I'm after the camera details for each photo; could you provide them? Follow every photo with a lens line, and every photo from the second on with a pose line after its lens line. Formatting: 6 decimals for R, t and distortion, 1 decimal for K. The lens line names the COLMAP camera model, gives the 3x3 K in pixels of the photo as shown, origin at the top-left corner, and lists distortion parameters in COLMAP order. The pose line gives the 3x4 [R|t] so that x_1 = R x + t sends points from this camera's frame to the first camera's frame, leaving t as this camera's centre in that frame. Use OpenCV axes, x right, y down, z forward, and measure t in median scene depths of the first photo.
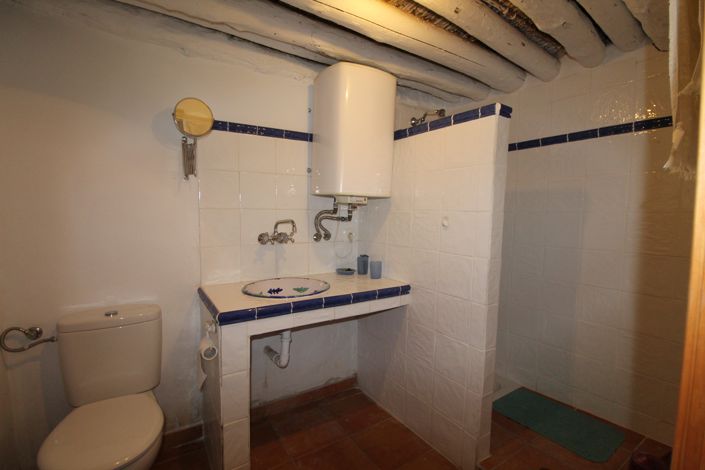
lens RADIAL K [[328.4, 0, 360.8], [0, 328.4, 237.4], [0, 0, 1]] dist [-0.001227, -0.014538]
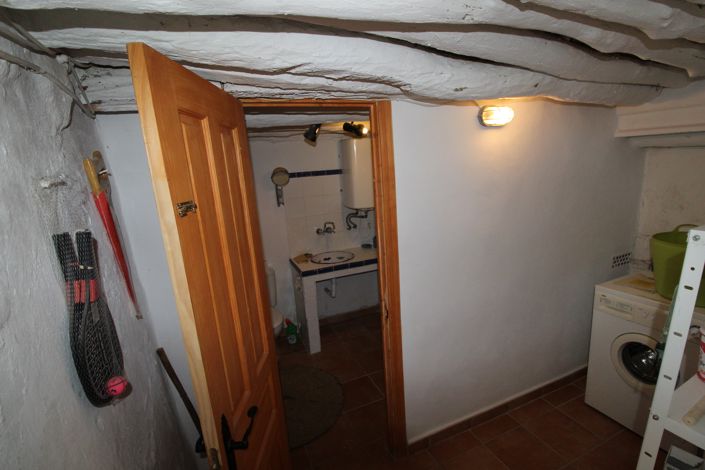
lens RADIAL K [[328.4, 0, 360.8], [0, 328.4, 237.4], [0, 0, 1]] dist [-0.001227, -0.014538]
pose [[0.981262, -0.034979, -0.189478, 0.285490], [0.061170, 0.989065, 0.134196, -0.198438], [0.182712, -0.143272, 0.972671, -0.769821]]
